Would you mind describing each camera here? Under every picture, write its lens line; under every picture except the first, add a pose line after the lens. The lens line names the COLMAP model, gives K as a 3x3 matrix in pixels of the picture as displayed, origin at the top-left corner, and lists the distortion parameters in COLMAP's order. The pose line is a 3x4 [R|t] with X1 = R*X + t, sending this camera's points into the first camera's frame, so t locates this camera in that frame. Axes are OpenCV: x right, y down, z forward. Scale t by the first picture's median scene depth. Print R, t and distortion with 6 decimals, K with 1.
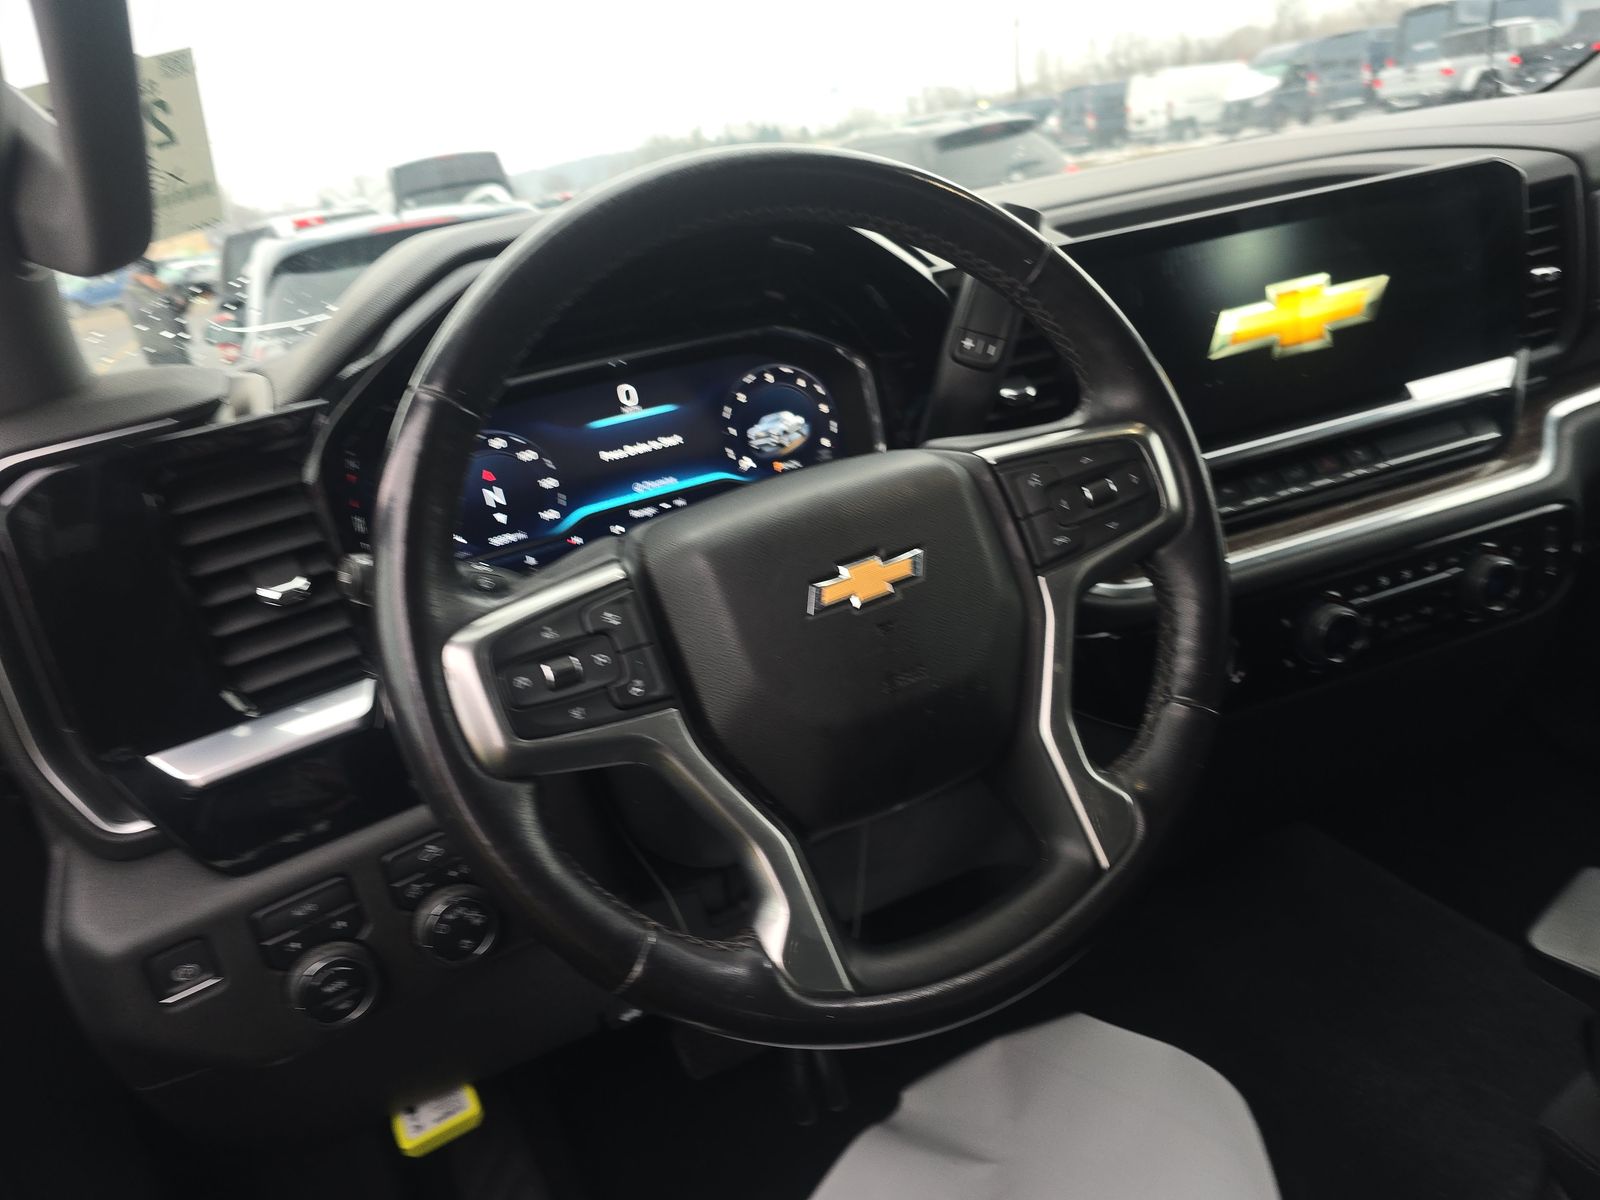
lens RADIAL K [[1099.6, 0, 800.0], [0, 1099.6, 600.0], [0, 0, 1]] dist [0.019158, 0.000235]
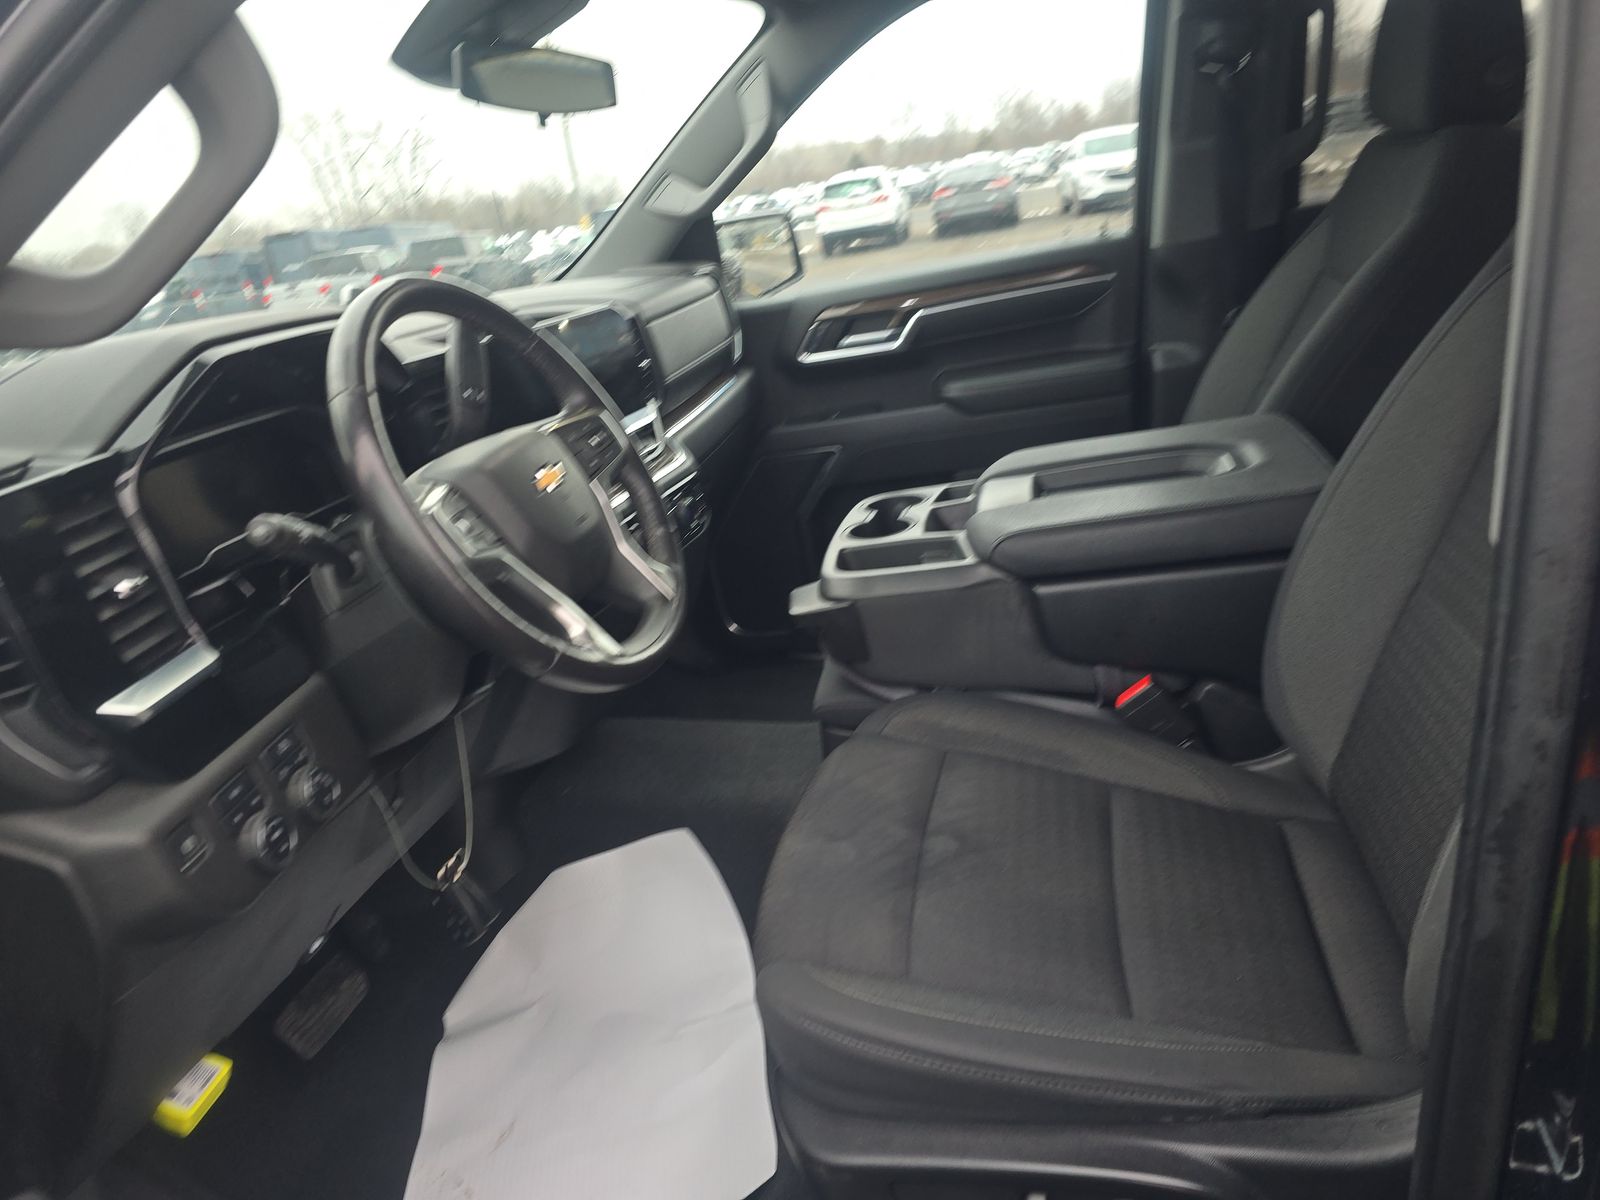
lens RADIAL K [[1099.6, 0, 800.0], [0, 1099.6, 600.0], [0, 0, 1]] dist [0.019158, 0.000235]
pose [[0.629640, -0.210734, 0.747760, -0.690094], [0.334974, 0.942082, -0.016562, 0.217962], [-0.700961, 0.260908, 0.663762, -0.336515]]
